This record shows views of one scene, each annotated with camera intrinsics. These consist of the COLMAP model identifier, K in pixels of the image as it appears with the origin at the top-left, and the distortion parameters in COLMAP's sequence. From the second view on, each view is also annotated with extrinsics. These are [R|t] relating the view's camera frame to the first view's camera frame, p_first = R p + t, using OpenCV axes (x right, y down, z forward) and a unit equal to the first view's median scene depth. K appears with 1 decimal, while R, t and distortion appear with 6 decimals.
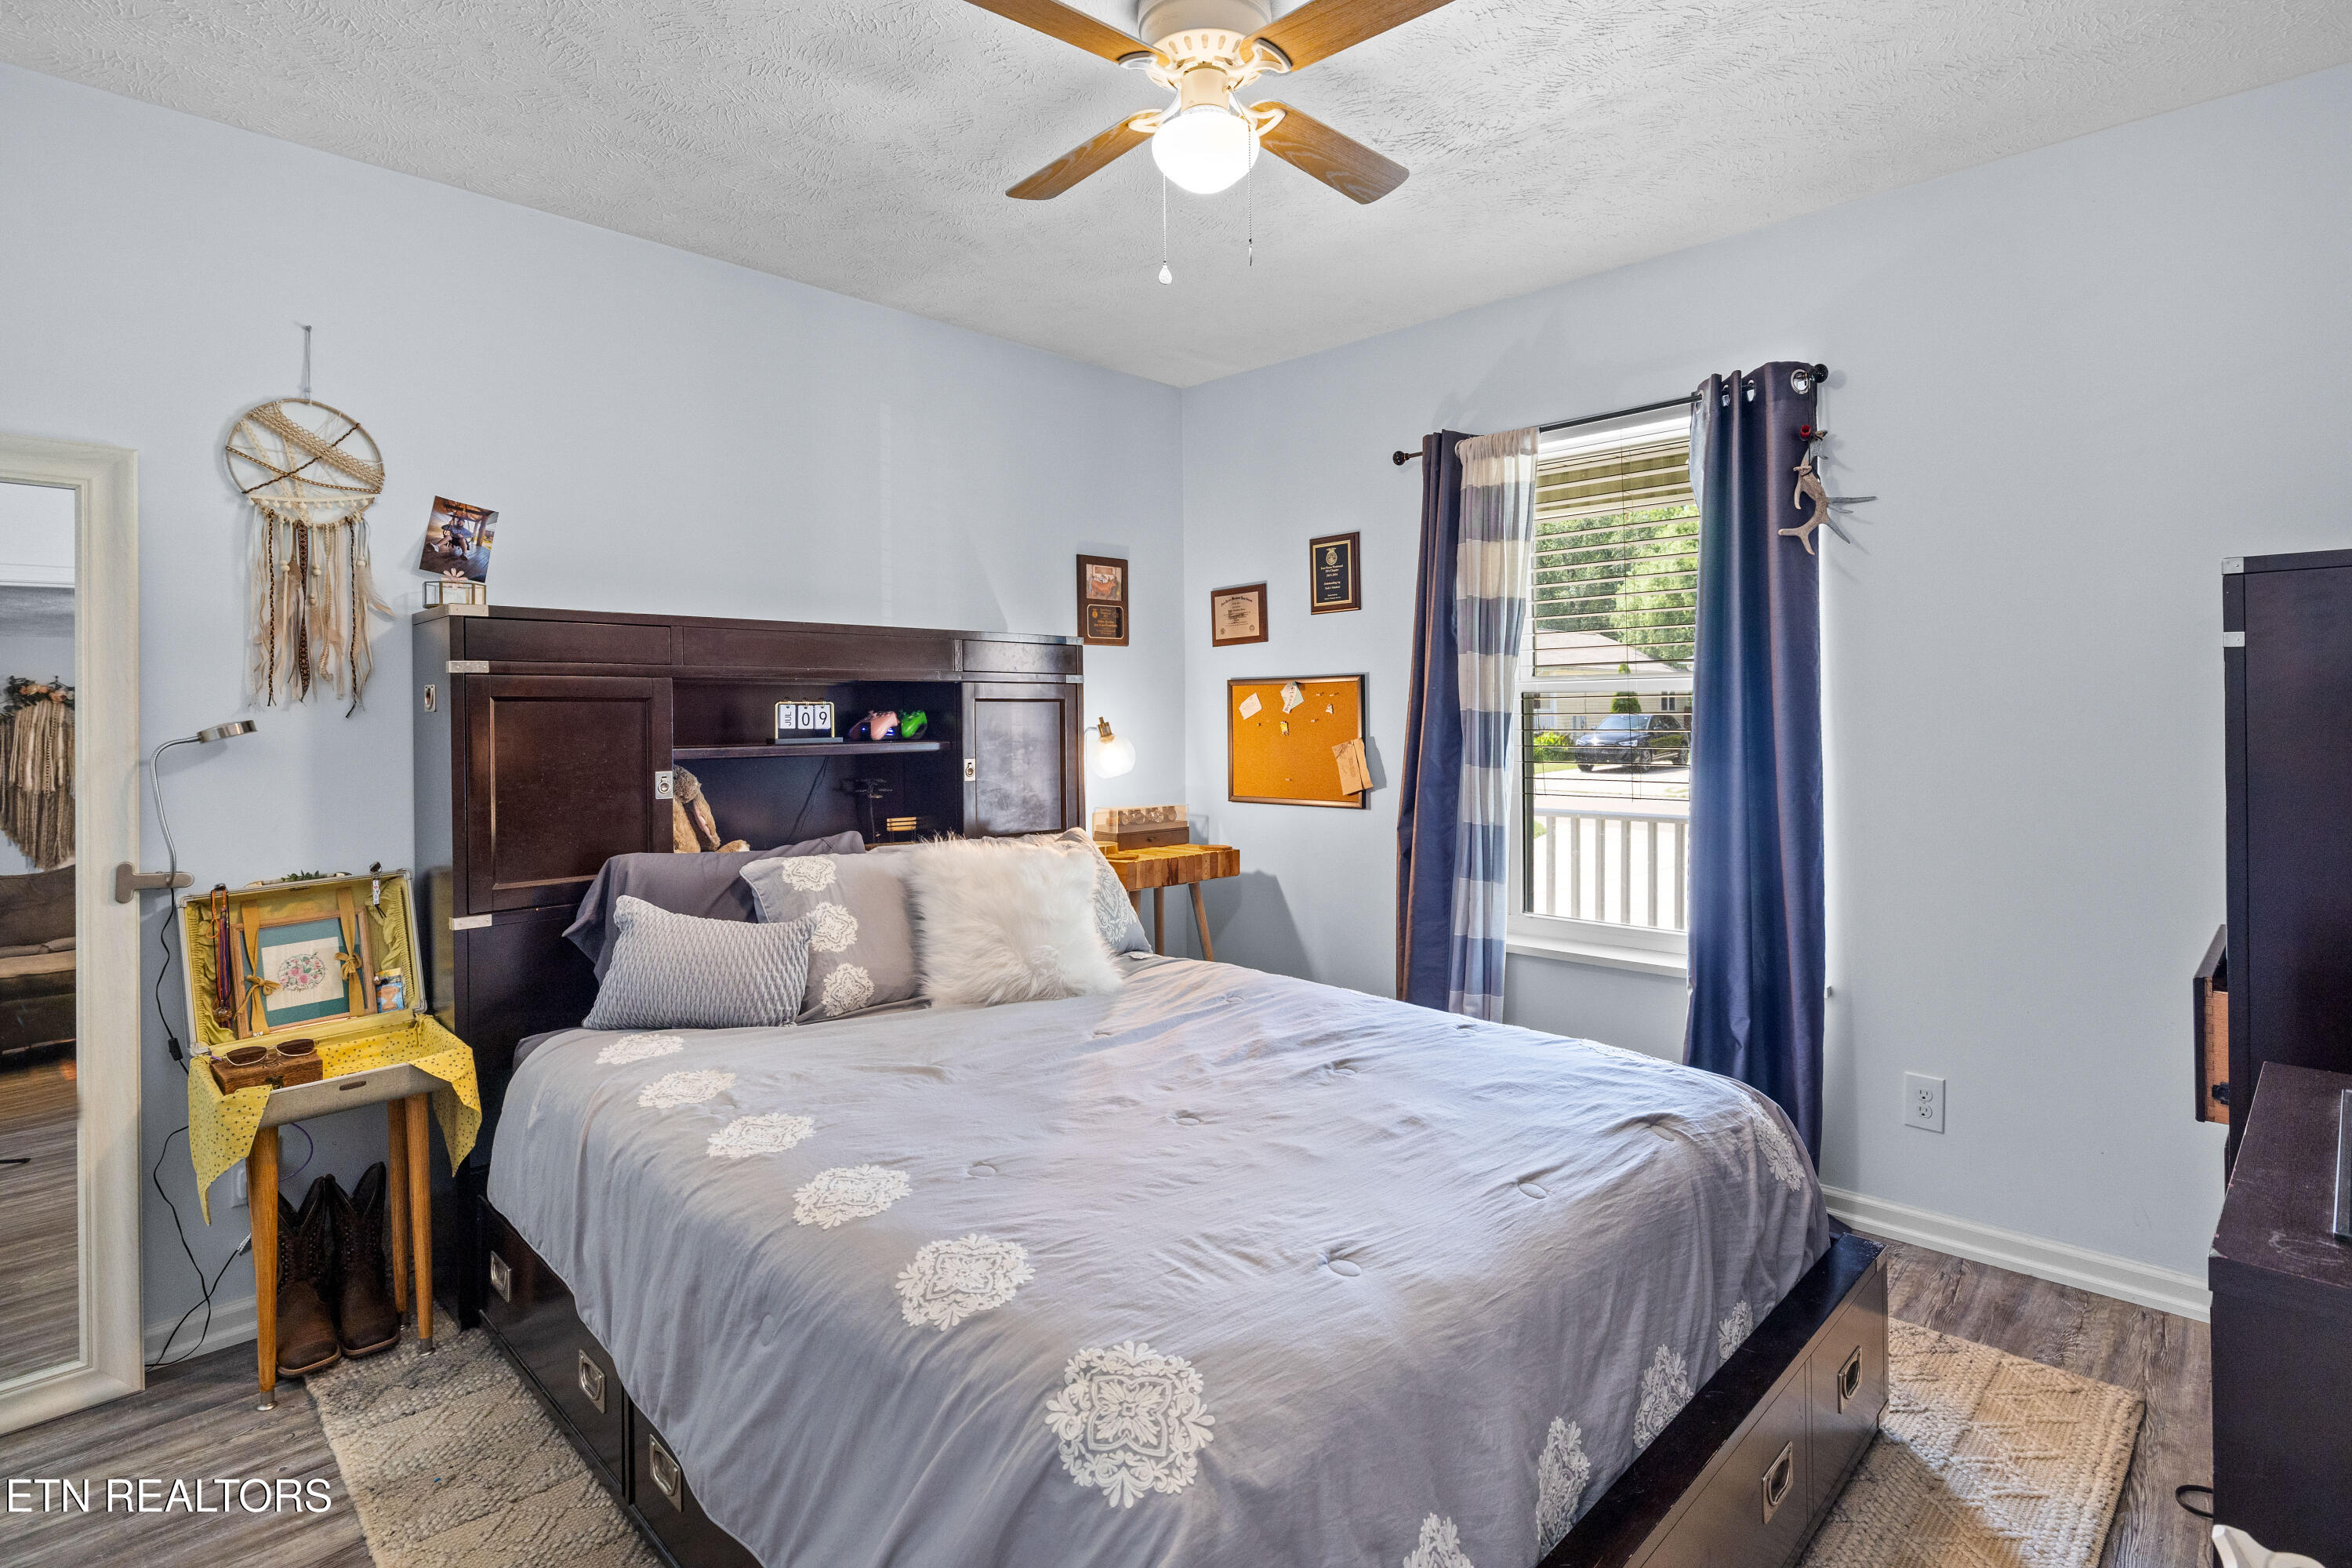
lens RADIAL K [[1172.2, 0, 1138.8], [0, 1172.2, 714.4], [0, 0, 1]] dist [-0.001126, 0.000066]
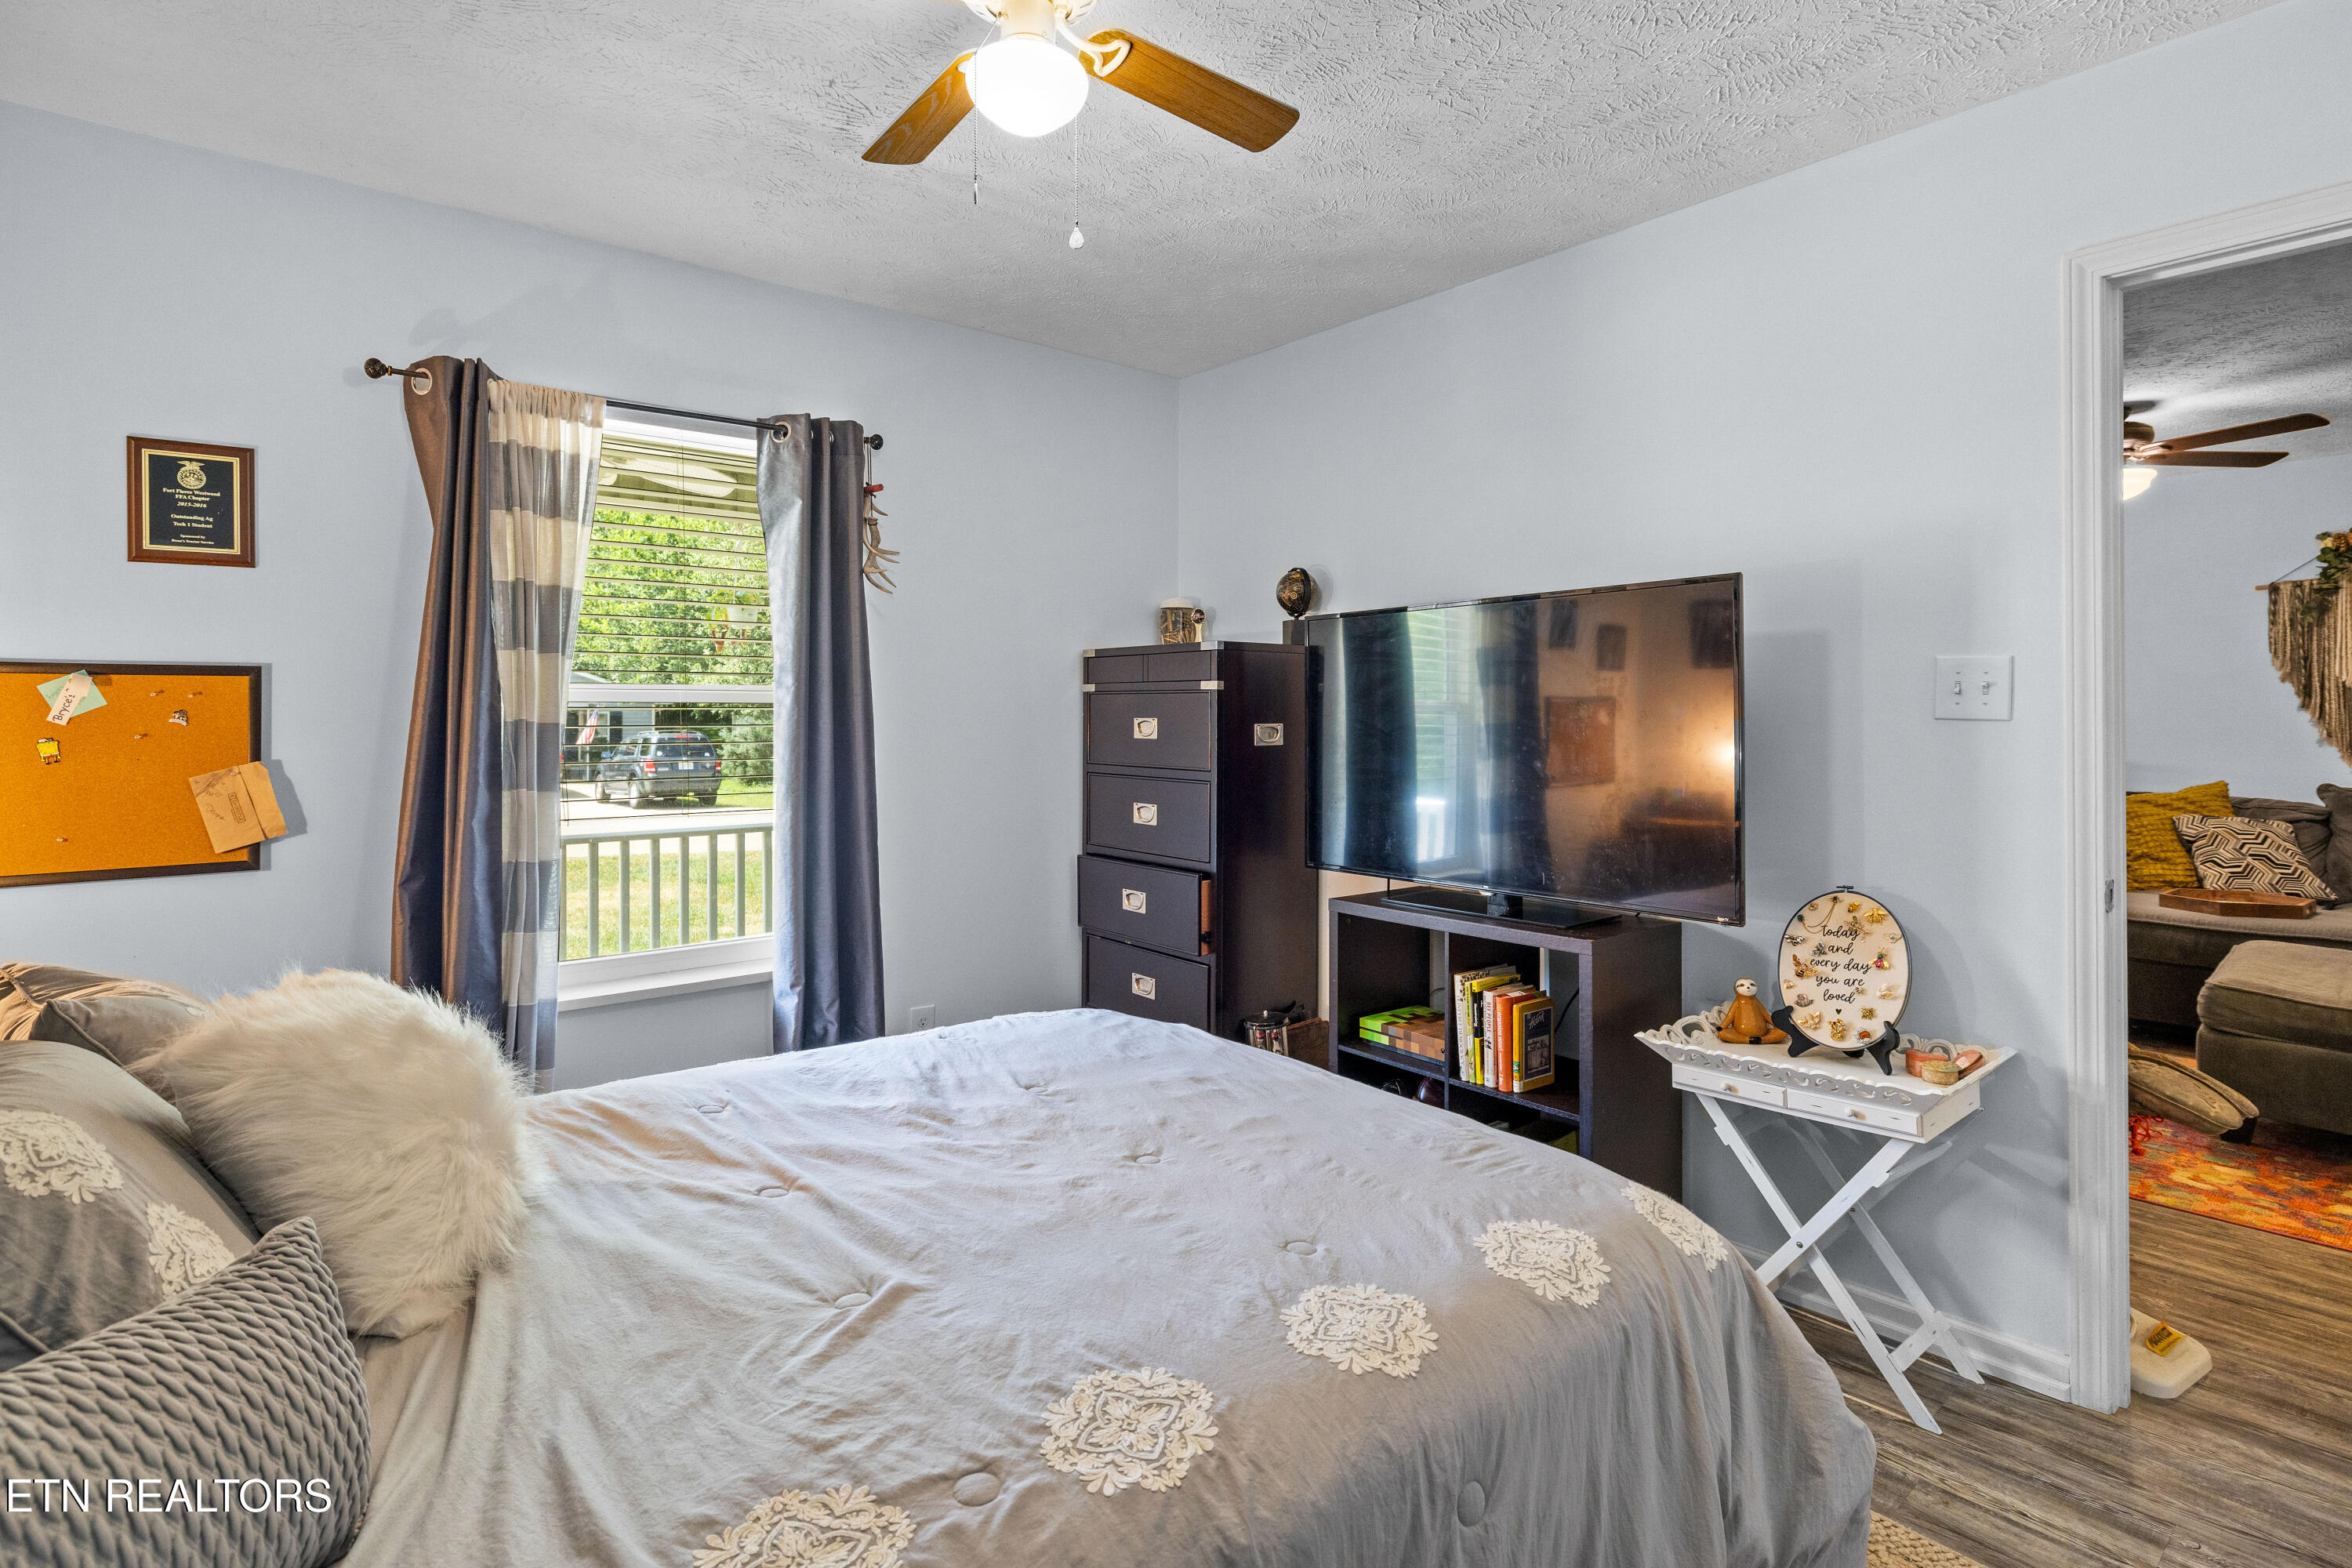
lens RADIAL K [[1172.2, 0, 1186.6], [0, 1172.2, 713.9], [0, 0, 1]] dist [-0.001126, 0.000066]
pose [[0.079760, 0.010640, 0.996757, -0.497183], [-0.000136, 0.999943, -0.010664, -0.000036], [-0.996814, 0.000715, 0.079757, 0.496434]]
